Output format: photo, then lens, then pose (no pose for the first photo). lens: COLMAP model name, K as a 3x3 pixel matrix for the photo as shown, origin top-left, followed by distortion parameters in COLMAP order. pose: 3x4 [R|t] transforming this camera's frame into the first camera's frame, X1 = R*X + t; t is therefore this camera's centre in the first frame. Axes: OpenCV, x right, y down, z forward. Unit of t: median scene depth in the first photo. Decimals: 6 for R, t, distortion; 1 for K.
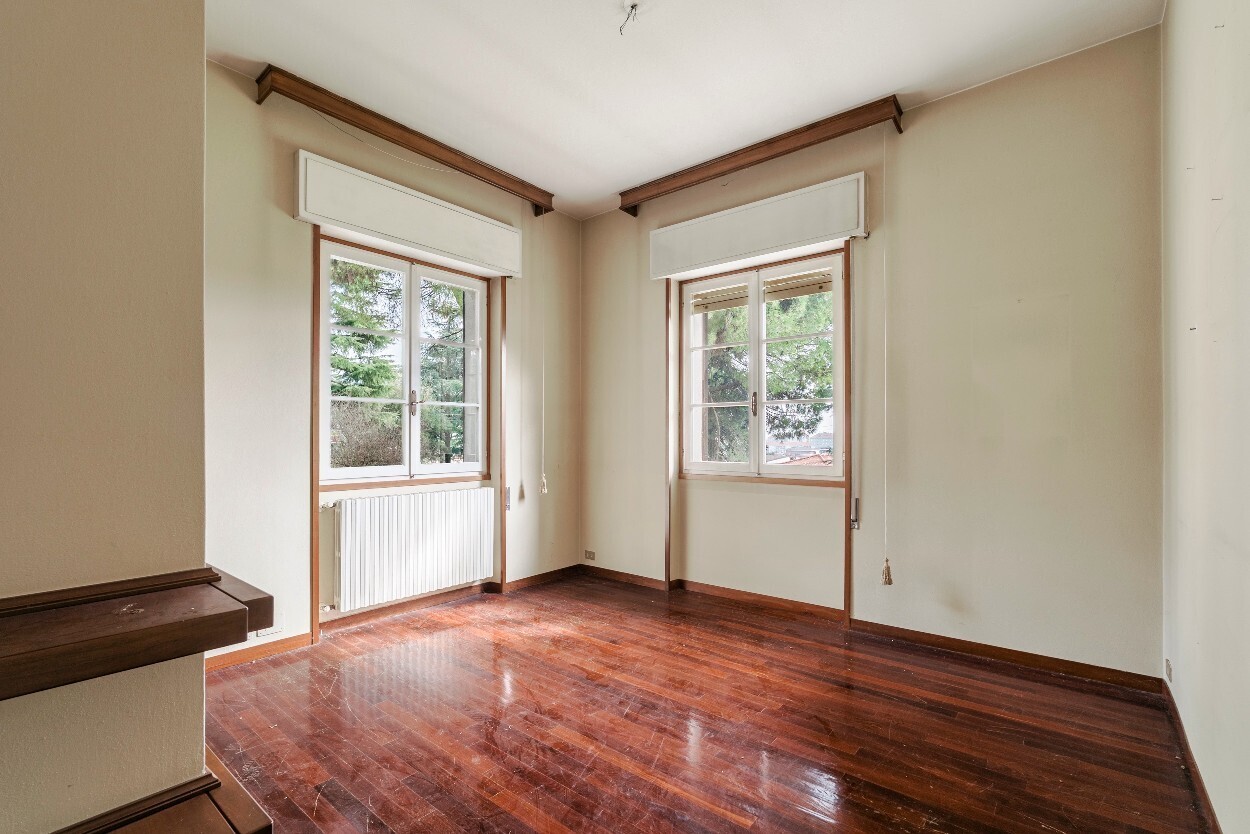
lens RADIAL K [[566.1, 0, 628.3], [0, 566.1, 427.4], [0, 0, 1]] dist [-0.000111, 0.000052]
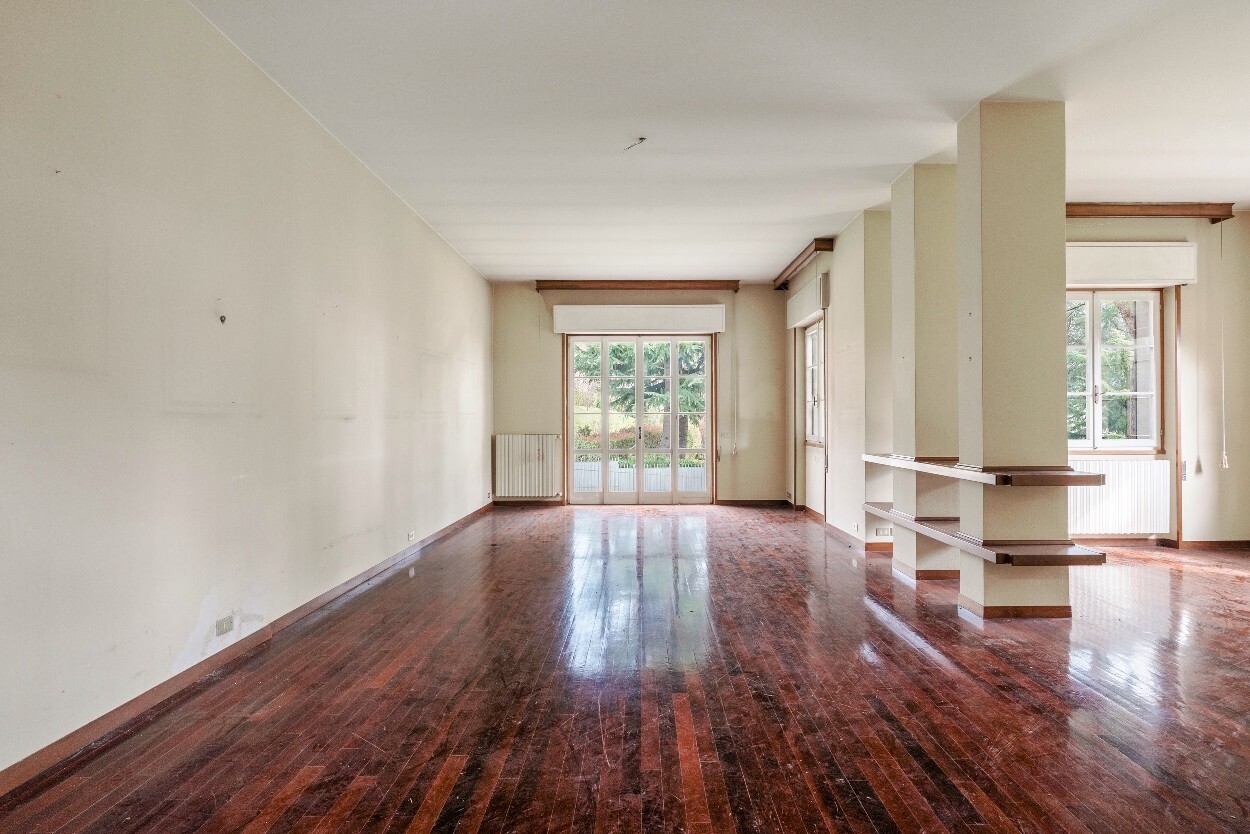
lens RADIAL K [[649.9, 0, 628.2], [0, 649.9, 419.5], [0, 0, 1]] dist [-0.000644, 0.000972]
pose [[0.636733, -0.003609, -0.771076, 0.098799], [0.015851, 0.999839, 0.008410, -0.012248], [0.770922, -0.017577, 0.636687, -0.778746]]
